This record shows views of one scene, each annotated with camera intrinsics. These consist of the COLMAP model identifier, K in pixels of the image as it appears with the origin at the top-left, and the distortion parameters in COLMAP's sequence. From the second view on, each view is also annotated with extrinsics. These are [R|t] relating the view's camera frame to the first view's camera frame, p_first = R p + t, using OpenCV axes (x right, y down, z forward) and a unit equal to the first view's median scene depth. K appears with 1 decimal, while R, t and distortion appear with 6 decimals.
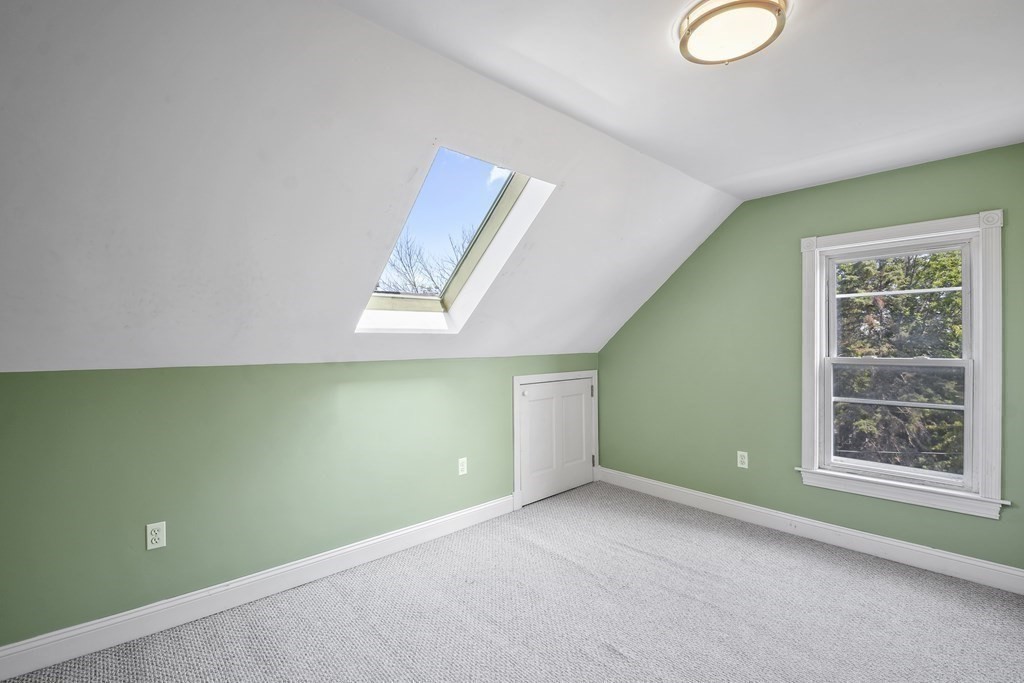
lens RADIAL K [[466.5, 0, 512.9], [0, 466.5, 342.6], [0, 0, 1]] dist [0.005056, -0.001749]
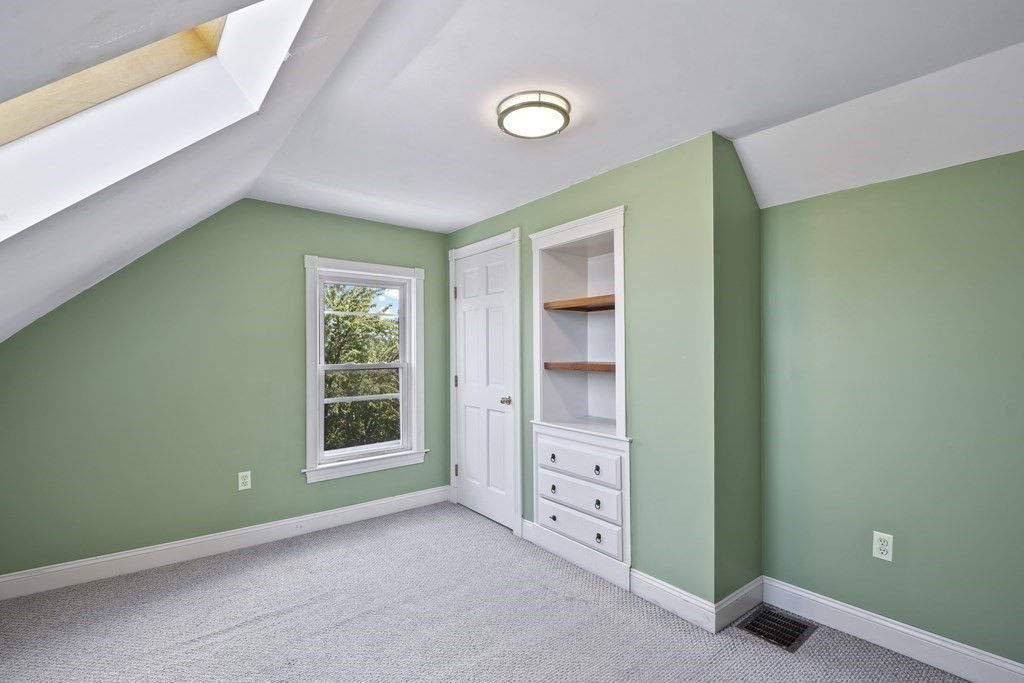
lens RADIAL K [[466.5, 0, 509.6], [0, 466.5, 346.4], [0, 0, 1]] dist [0.005056, -0.001749]
pose [[0.087433, 0.008323, 0.996136, -0.415446], [0.003115, 0.999958, -0.008629, -0.001501], [-0.996166, 0.003857, 0.087403, 0.450736]]
